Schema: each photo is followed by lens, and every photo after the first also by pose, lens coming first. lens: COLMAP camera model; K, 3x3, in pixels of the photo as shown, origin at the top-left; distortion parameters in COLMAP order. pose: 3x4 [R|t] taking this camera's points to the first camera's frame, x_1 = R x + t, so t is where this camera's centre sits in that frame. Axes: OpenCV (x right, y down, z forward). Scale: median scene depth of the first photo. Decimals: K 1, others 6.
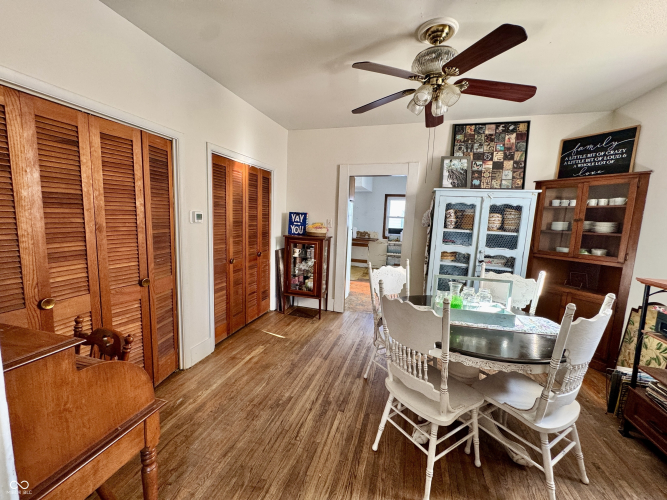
lens RADIAL K [[267.4, 0, 331.3], [0, 267.4, 248.9], [0, 0, 1]] dist [-0.001901, -0.000233]
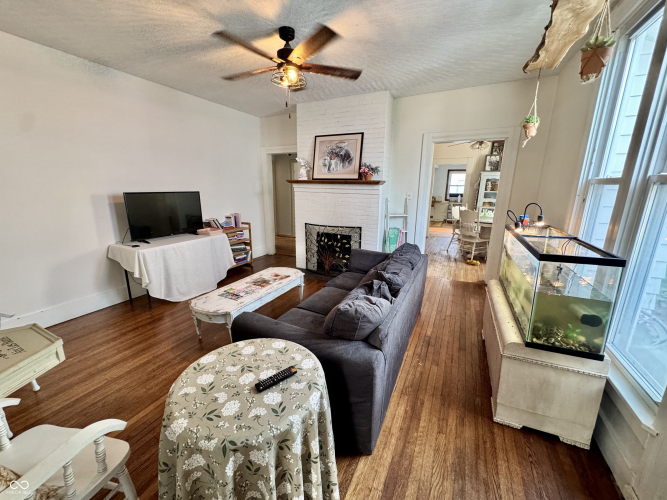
lens RADIAL K [[265.8, 0, 333.5], [0, 265.8, 250.0], [0, 0, 1]] dist [-0.001940, -0.000165]
pose [[0.987767, 0.003731, -0.155894, -0.415459], [0.014003, 0.993553, 0.112501, 0.128765], [0.155309, -0.113307, 0.981346, -1.248700]]
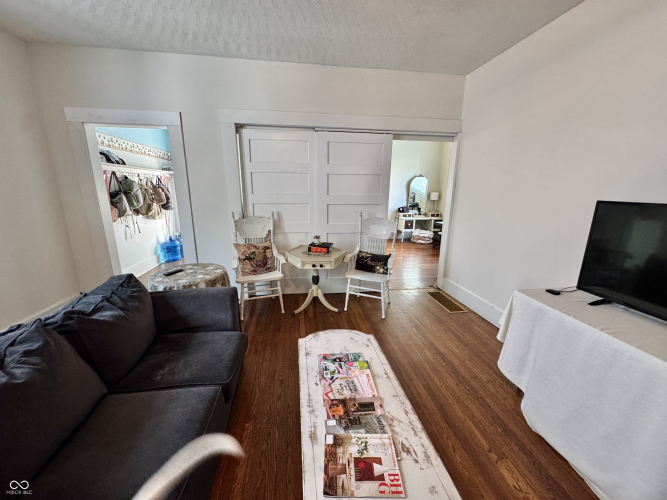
lens RADIAL K [[265.8, 0, 333.5], [0, 265.8, 250.0], [0, 0, 1]] dist [-0.001940, -0.000165]
pose [[-0.901383, 0.053742, -0.429674, -0.619105], [-0.095788, 0.942940, 0.318886, 0.001030], [0.422295, 0.328596, -0.844803, -0.197070]]
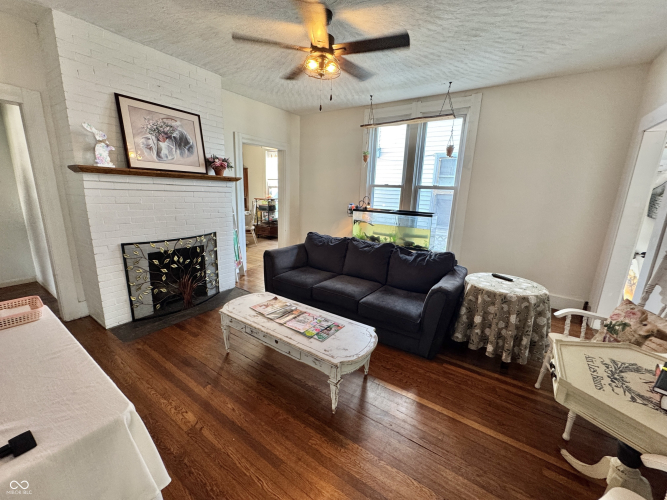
lens RADIAL K [[267.4, 0, 331.3], [0, 267.4, 248.9], [0, 0, 1]] dist [-0.001901, -0.000233]
pose [[0.290618, -0.239225, 0.926452, -1.337783], [0.092991, 0.970720, 0.221485, 0.039382], [-0.952310, 0.021784, 0.304355, -0.732832]]
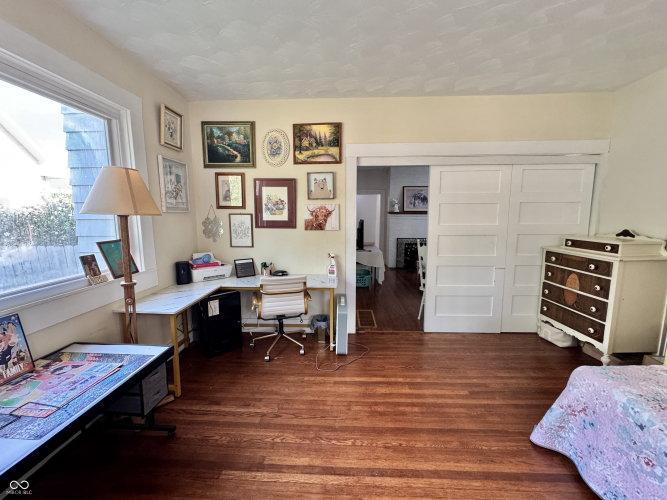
lens RADIAL K [[265.8, 0, 333.5], [0, 265.8, 250.0], [0, 0, 1]] dist [-0.001940, -0.000165]
pose [[0.964642, -0.075822, 0.252422, -1.859007], [0.072891, 0.997120, 0.020960, 0.157130], [-0.253284, -0.001820, 0.967390, -1.907705]]
